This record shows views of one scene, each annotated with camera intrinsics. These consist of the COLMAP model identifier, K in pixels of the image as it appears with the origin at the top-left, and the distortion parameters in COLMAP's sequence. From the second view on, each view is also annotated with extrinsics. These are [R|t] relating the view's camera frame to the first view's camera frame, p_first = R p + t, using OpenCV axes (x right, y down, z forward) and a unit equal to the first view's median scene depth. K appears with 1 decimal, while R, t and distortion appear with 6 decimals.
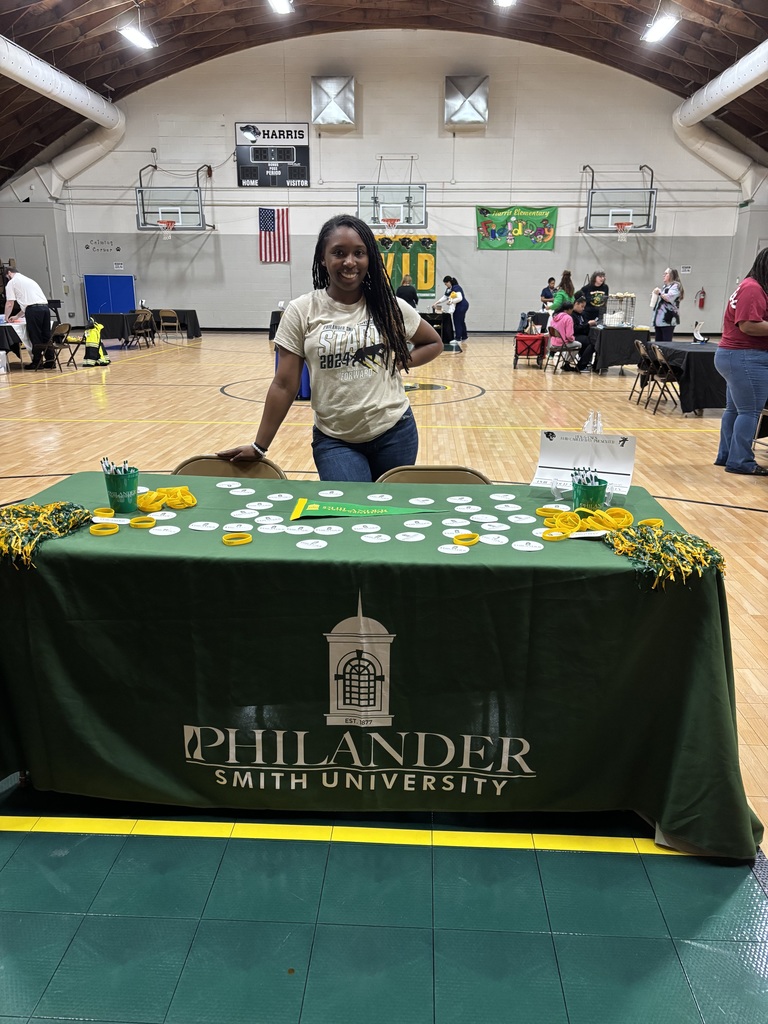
lens RADIAL K [[773.8, 0, 379.4], [0, 773.8, 512.9], [0, 0, 1]] dist [0.022065, -0.044048]
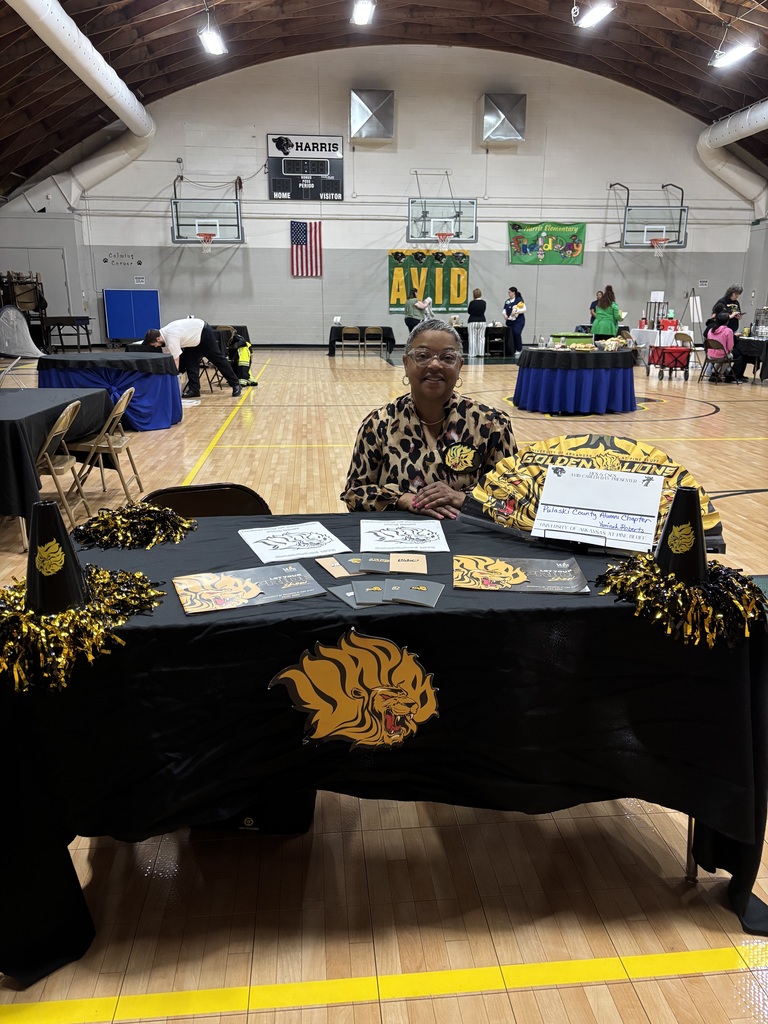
lens RADIAL K [[773.8, 0, 385.0], [0, 773.8, 511.6], [0, 0, 1]] dist [0.022065, -0.044048]
pose [[0.990429, -0.039426, 0.132272, -0.184422], [0.041779, 0.999013, -0.015066, -0.008600], [-0.131548, 0.020448, 0.991099, 0.025243]]
